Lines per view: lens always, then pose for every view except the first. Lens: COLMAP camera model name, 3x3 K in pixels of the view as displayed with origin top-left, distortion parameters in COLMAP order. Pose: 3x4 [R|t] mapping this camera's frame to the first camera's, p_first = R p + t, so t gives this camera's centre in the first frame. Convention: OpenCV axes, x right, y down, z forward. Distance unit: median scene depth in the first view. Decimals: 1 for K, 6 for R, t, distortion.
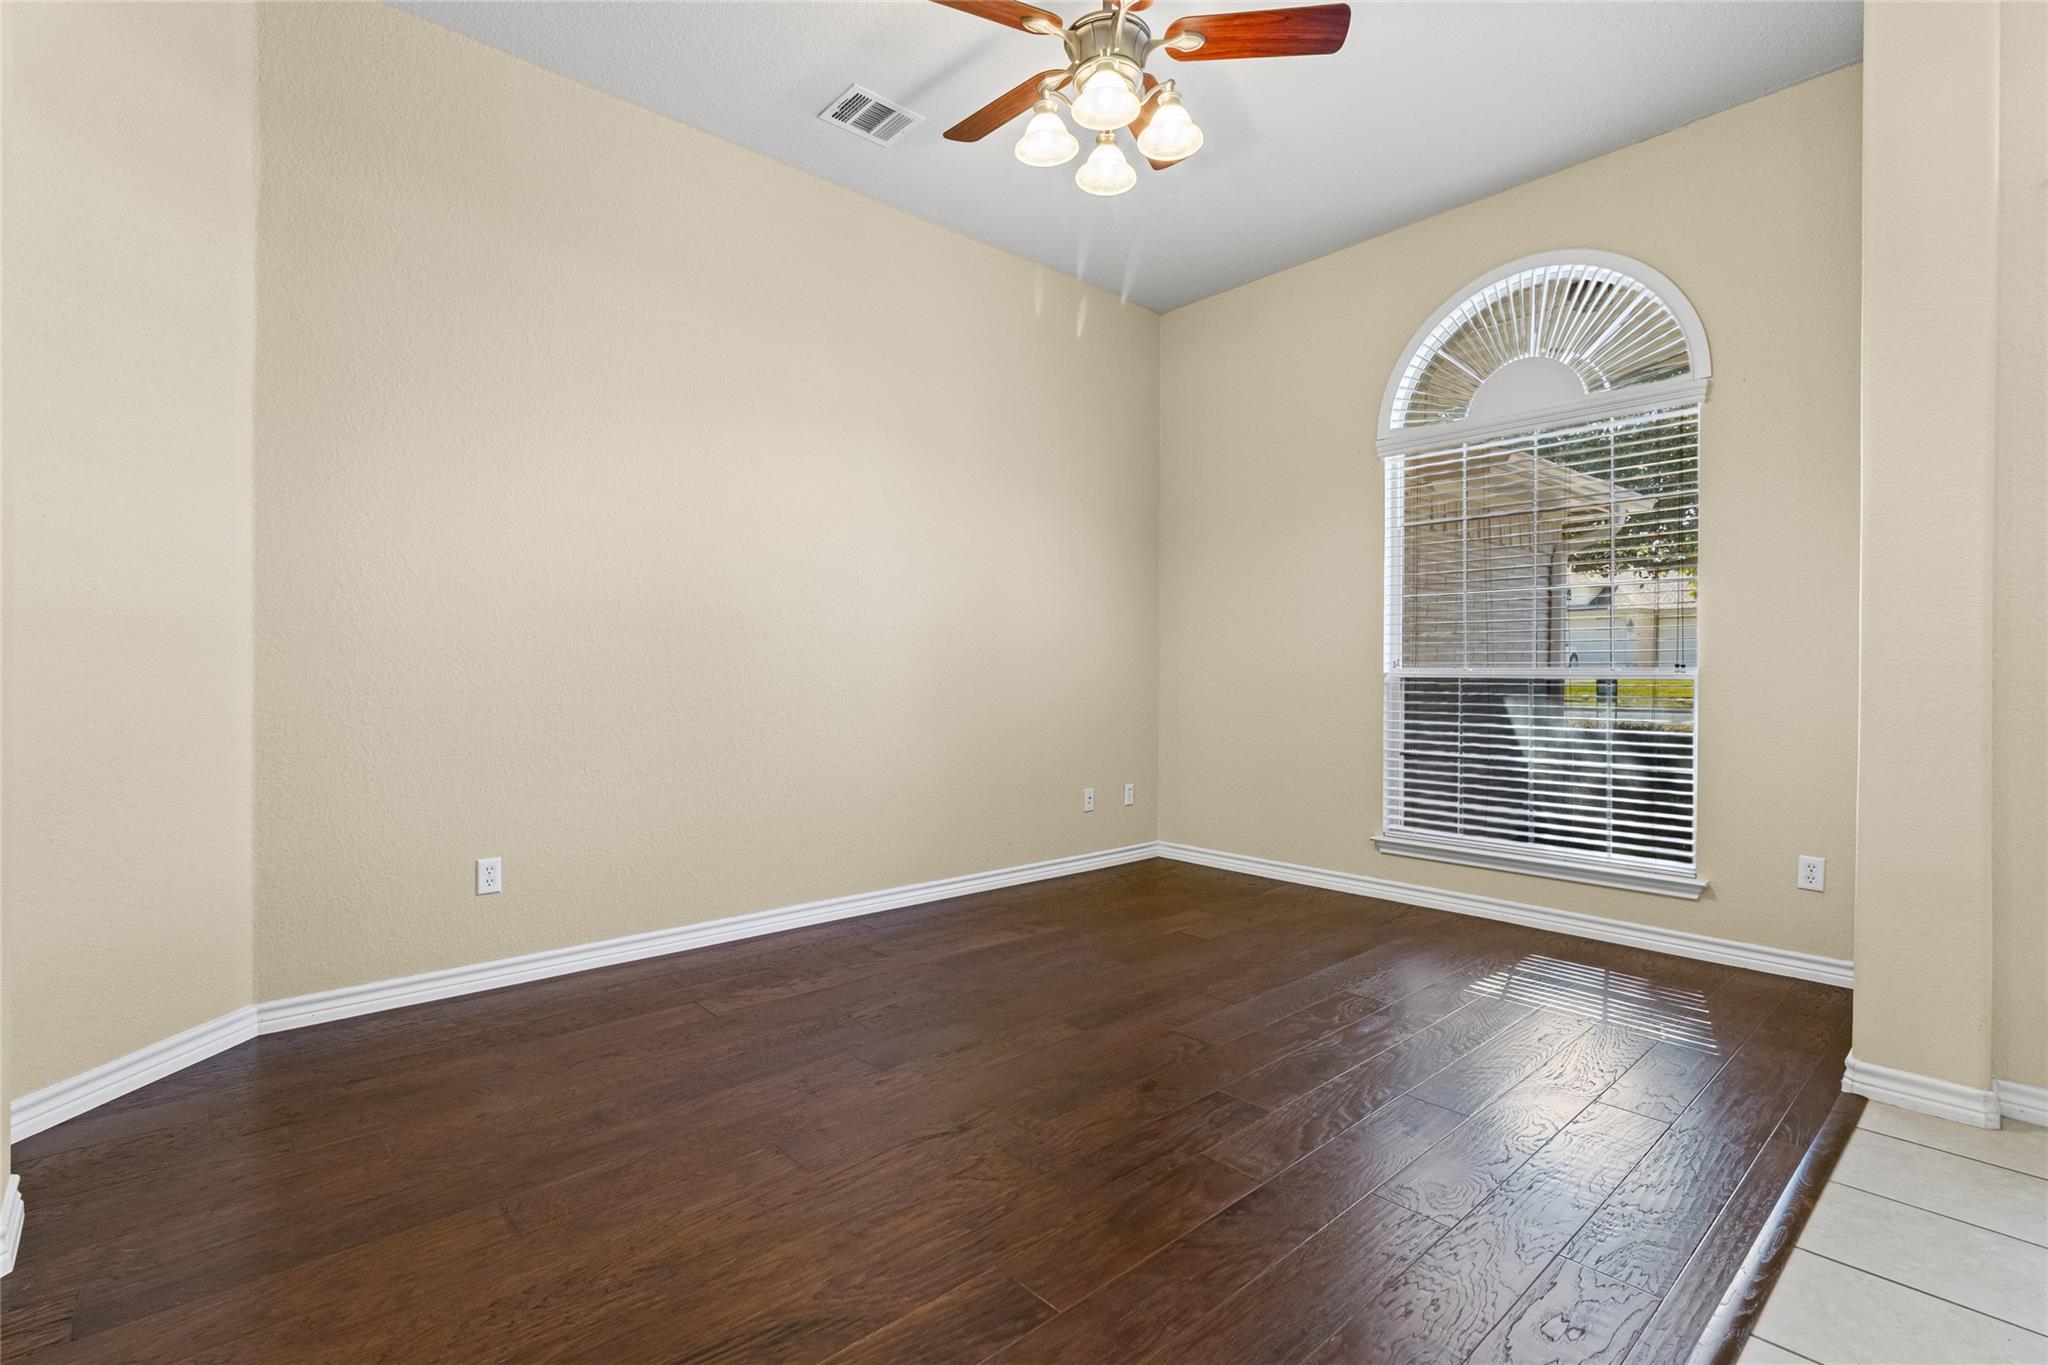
lens RADIAL K [[942.0, 0, 1031.3], [0, 942.0, 678.4], [0, 0, 1]] dist [0.003177, -0.000034]
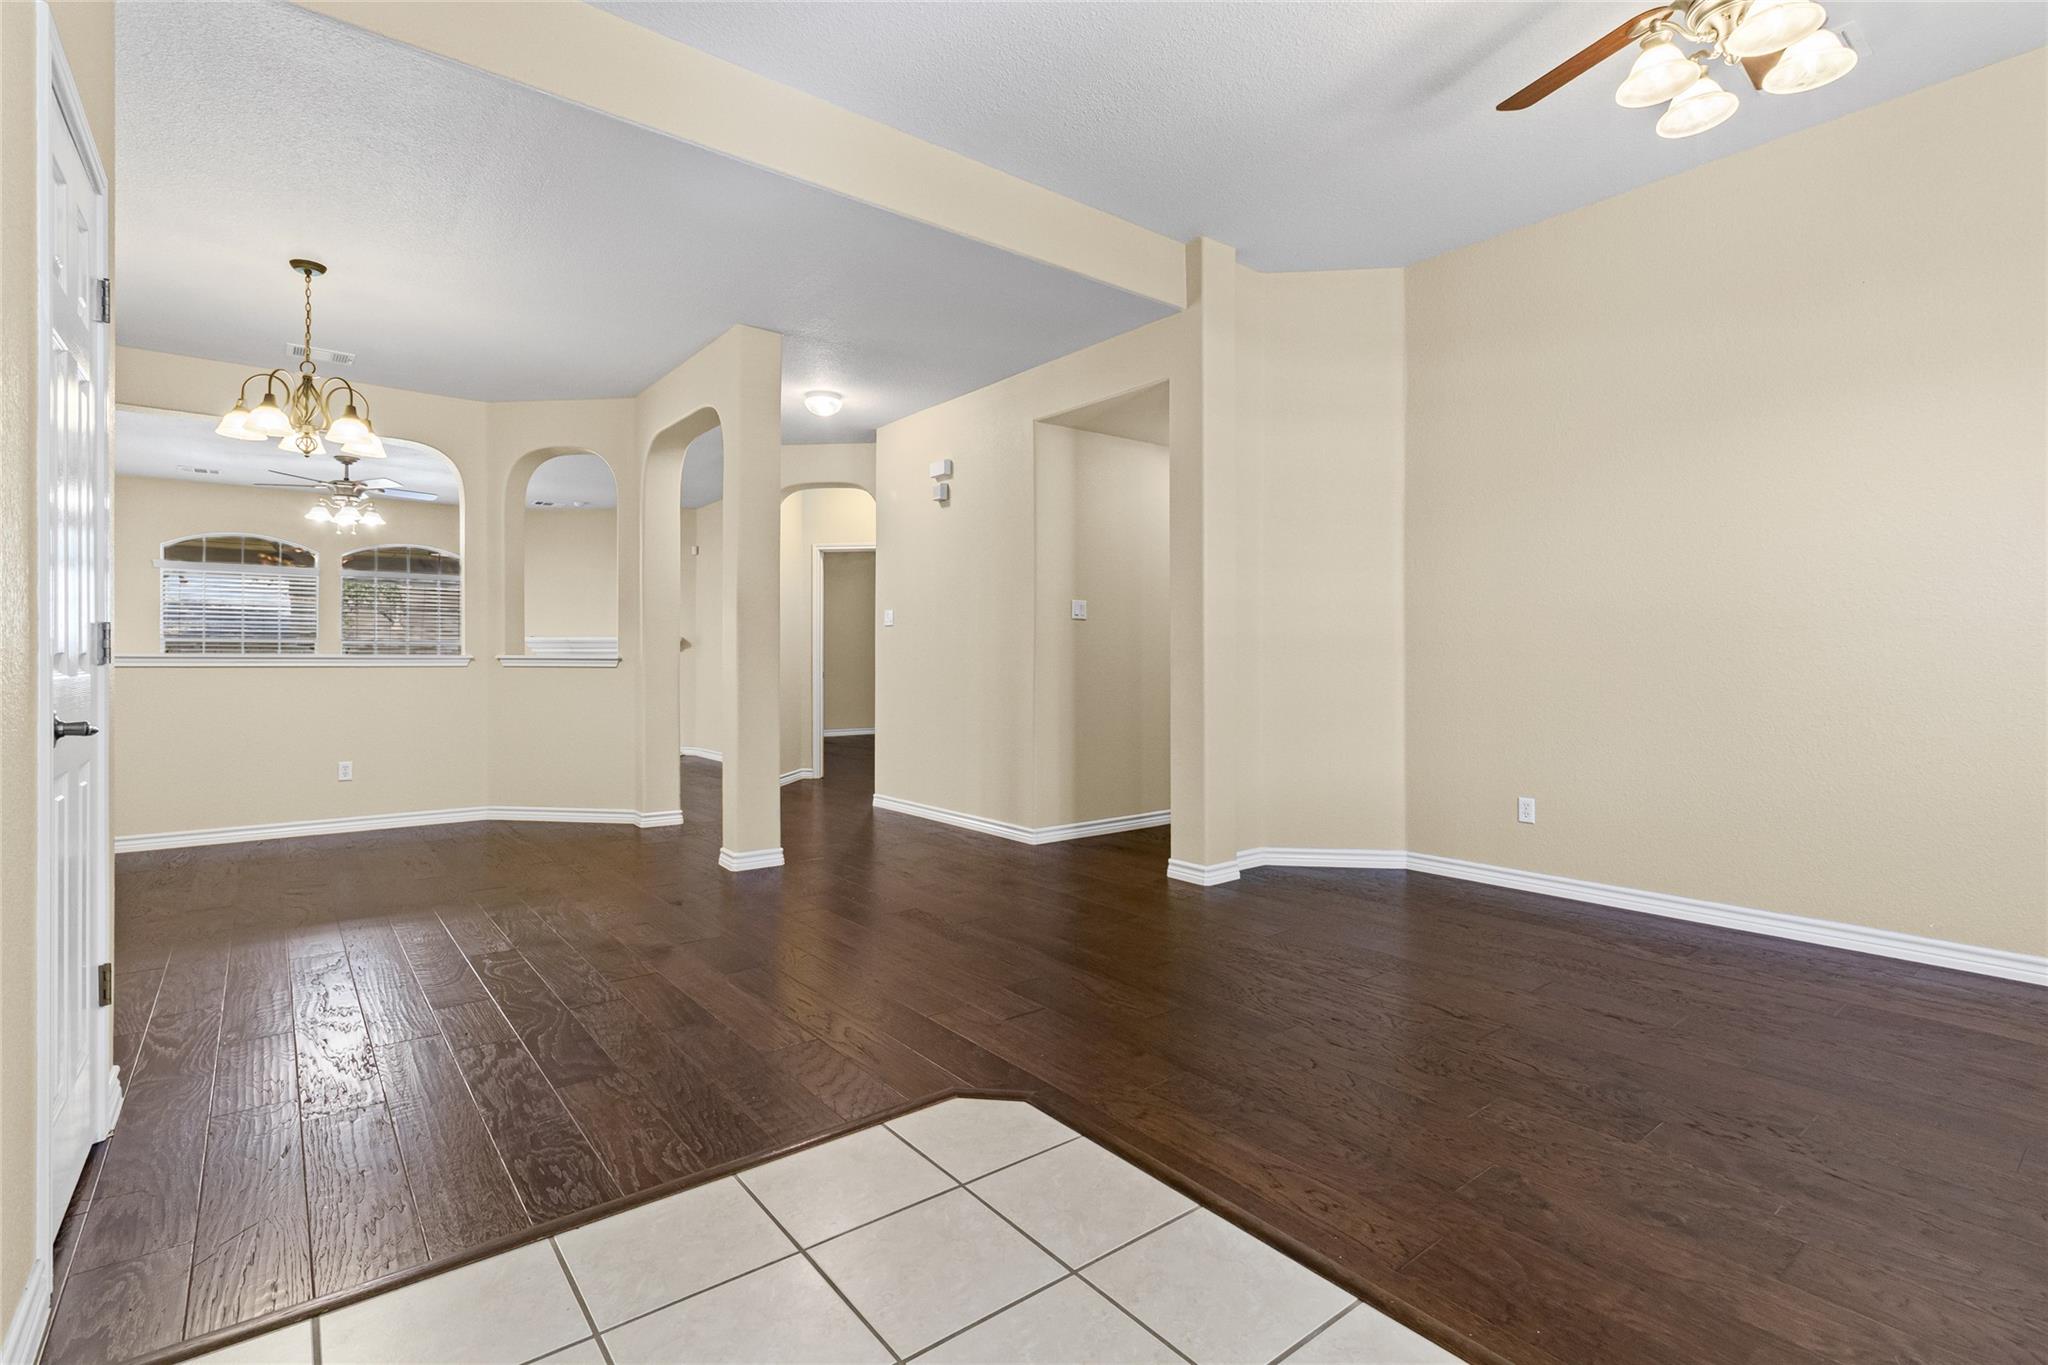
lens RADIAL K [[942.0, 0, 1017.6], [0, 942.0, 674.7], [0, 0, 1]] dist [0.003177, -0.000034]
pose [[-0.069619, 0.007970, -0.997542, 1.009907], [-0.008363, 0.999928, 0.008573, 0.000895], [0.997539, 0.008939, -0.069547, 0.383747]]
